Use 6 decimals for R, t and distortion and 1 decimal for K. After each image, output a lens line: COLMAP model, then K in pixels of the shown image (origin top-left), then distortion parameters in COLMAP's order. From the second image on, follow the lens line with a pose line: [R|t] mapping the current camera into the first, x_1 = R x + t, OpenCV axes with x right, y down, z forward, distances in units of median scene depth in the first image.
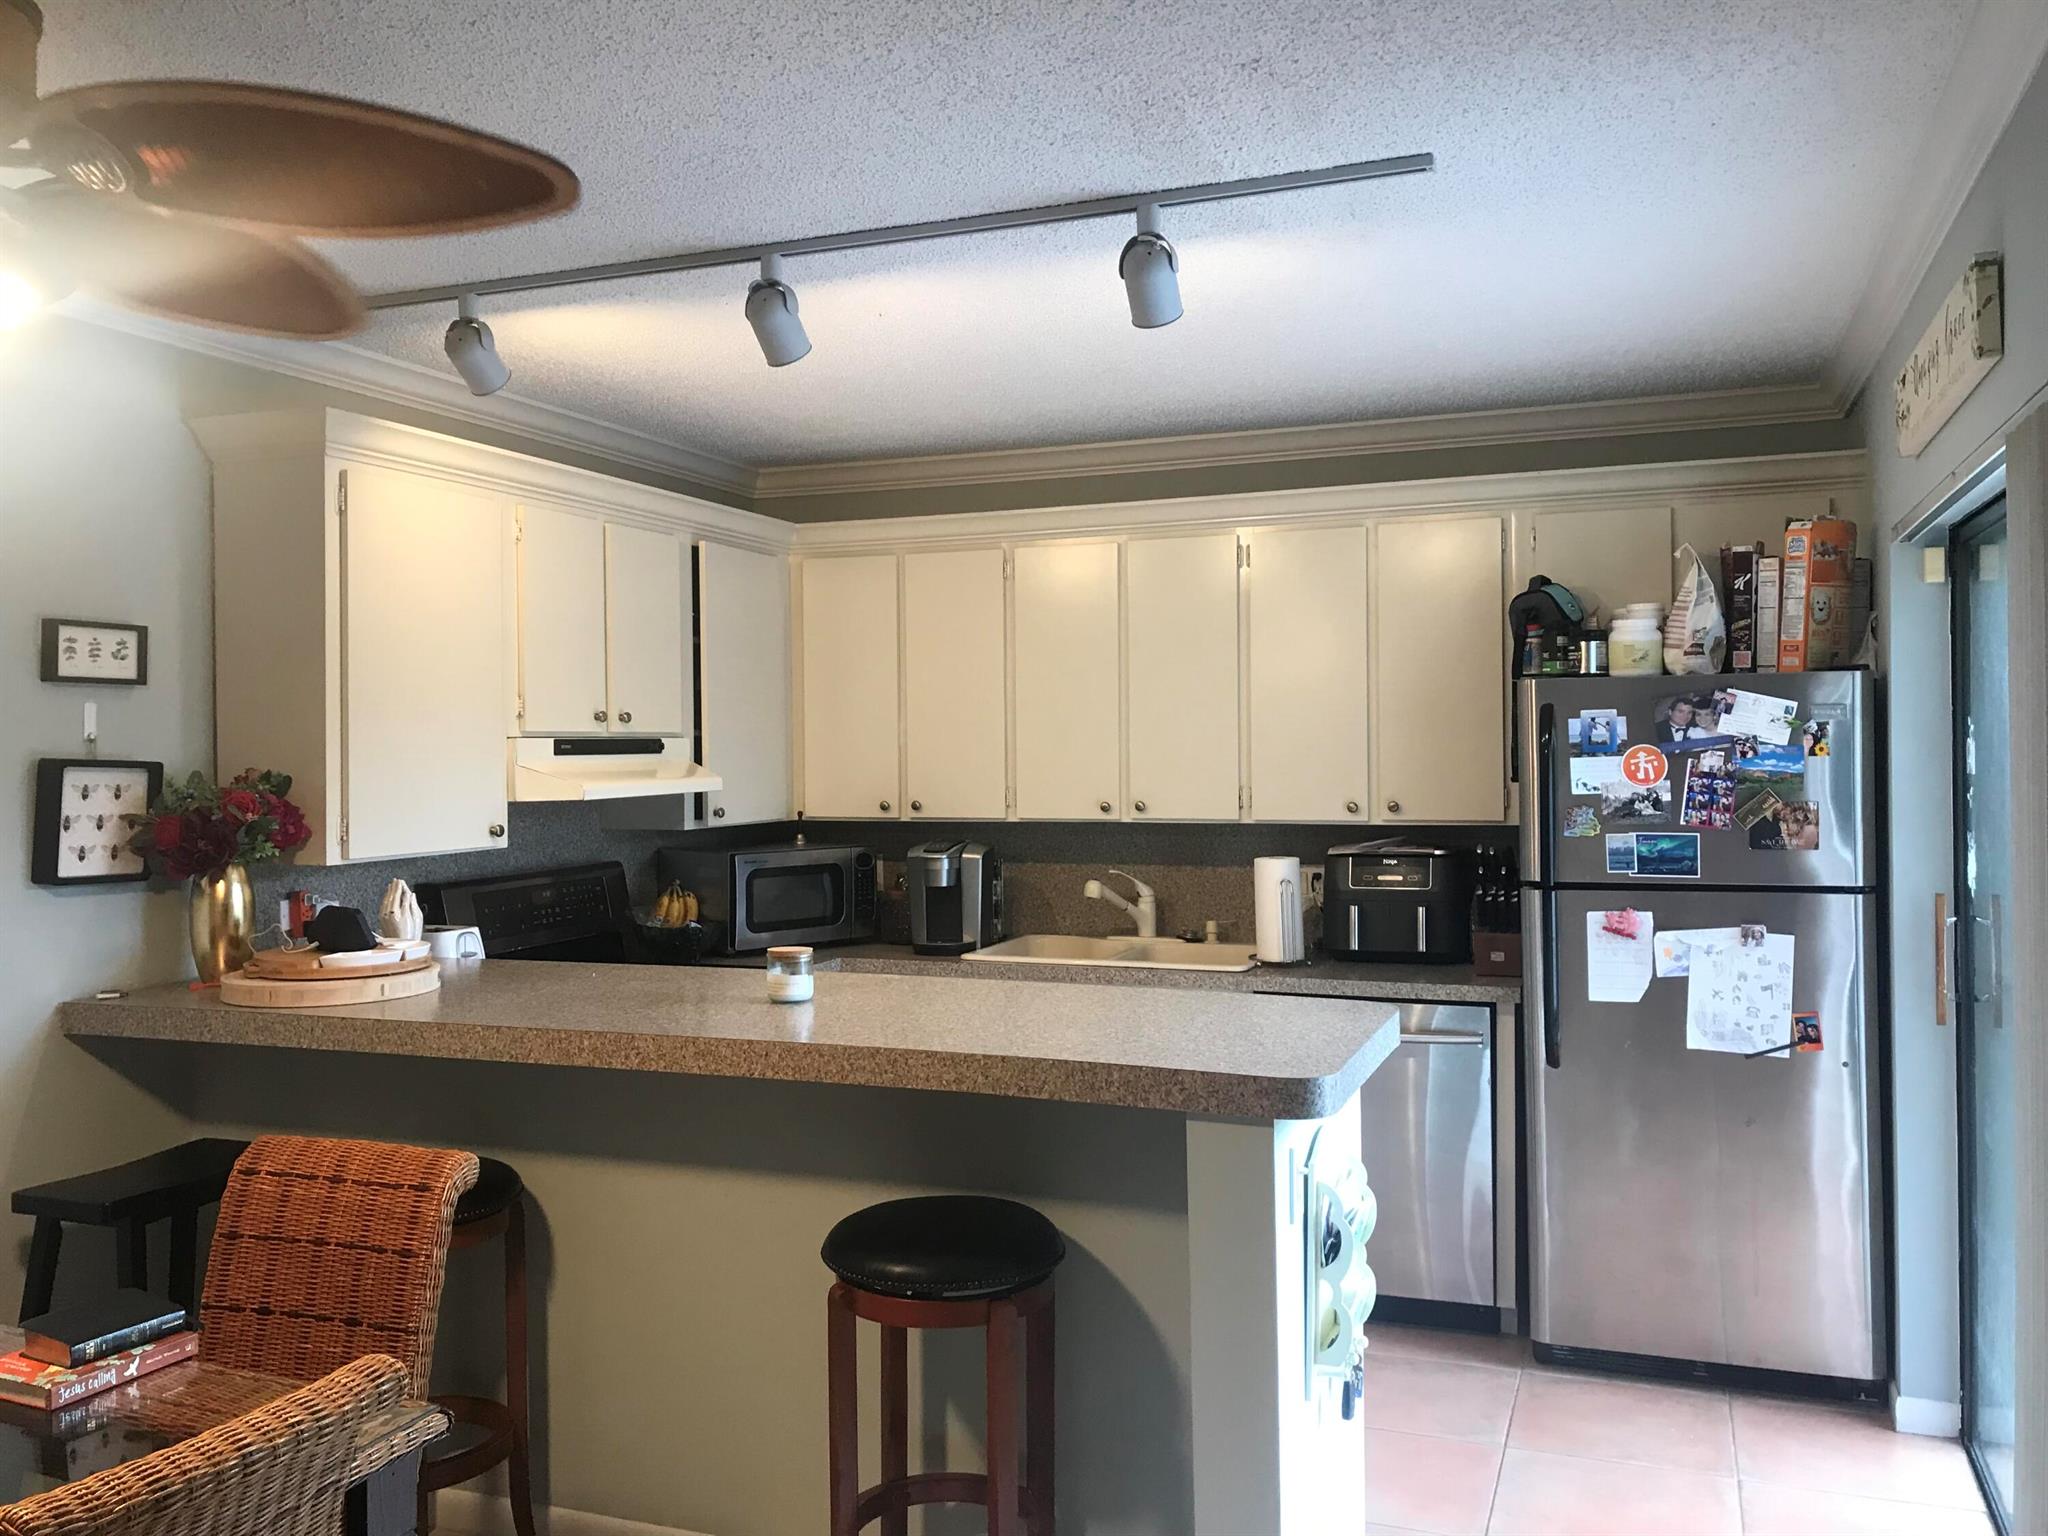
lens RADIAL K [[1686.6, 0, 1022.5], [0, 1686.6, 773.4], [0, 0, 1]] dist [0.072355, -0.013233]
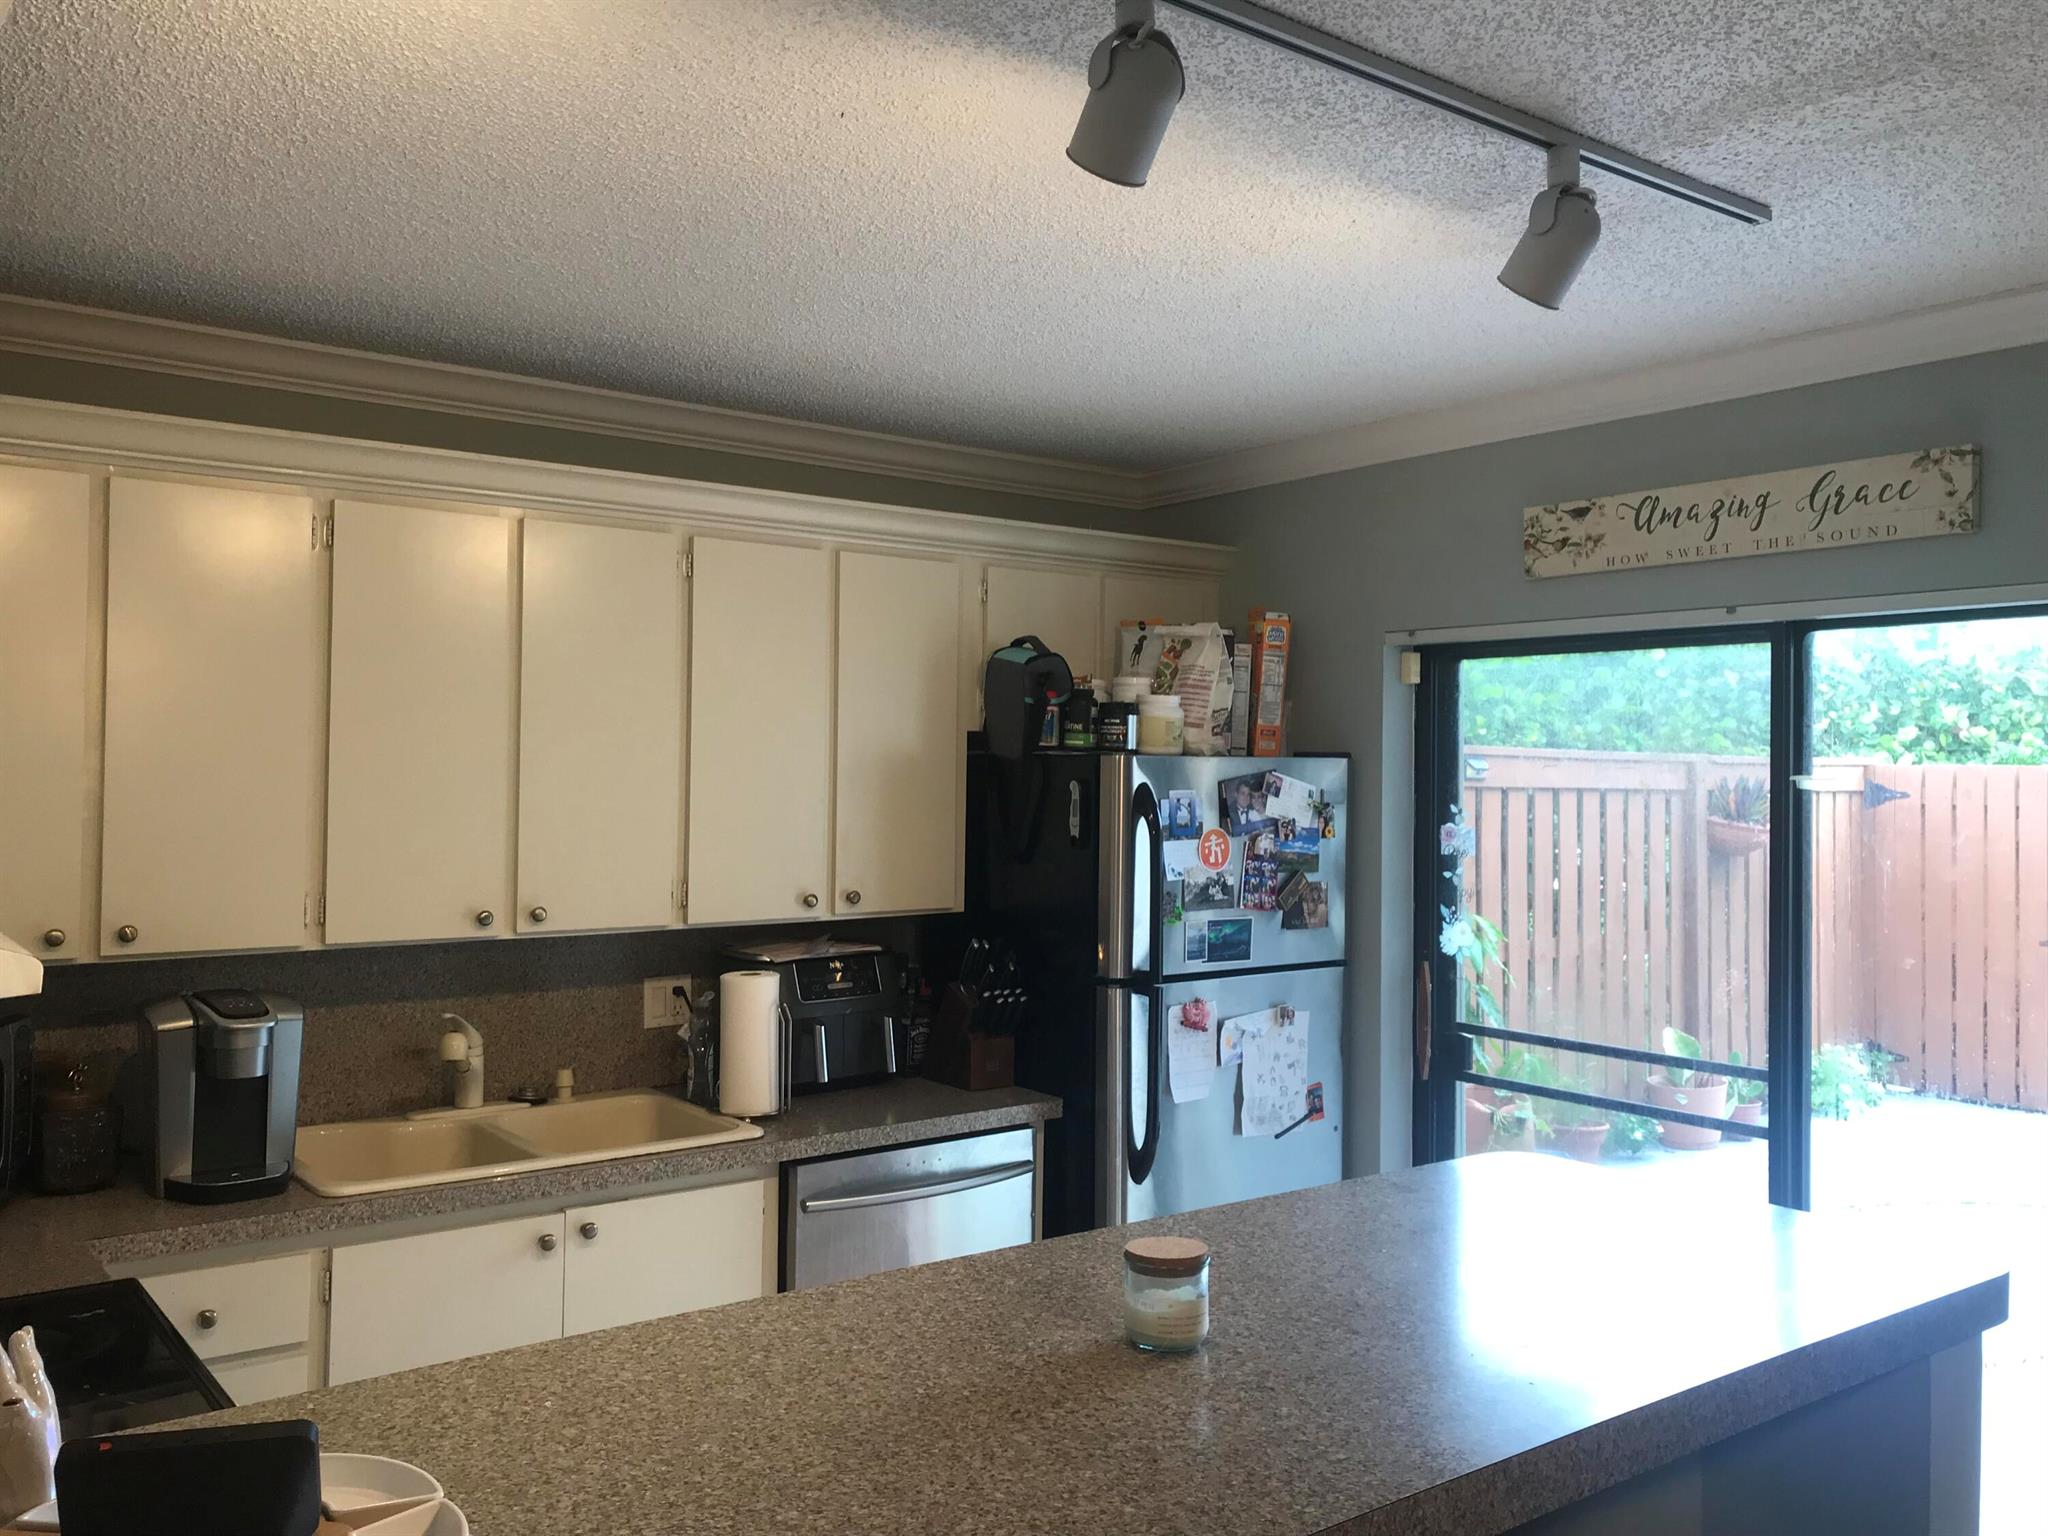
lens RADIAL K [[1686.6, 0, 1024.6], [0, 1686.6, 751.9], [0, 0, 1]] dist [0.072355, -0.013233]
pose [[0.527503, 0.024914, 0.849188, -0.500496], [-0.000341, 0.999576, -0.029114, -0.031386], [-0.849553, 0.015068, 0.527288, 0.582590]]
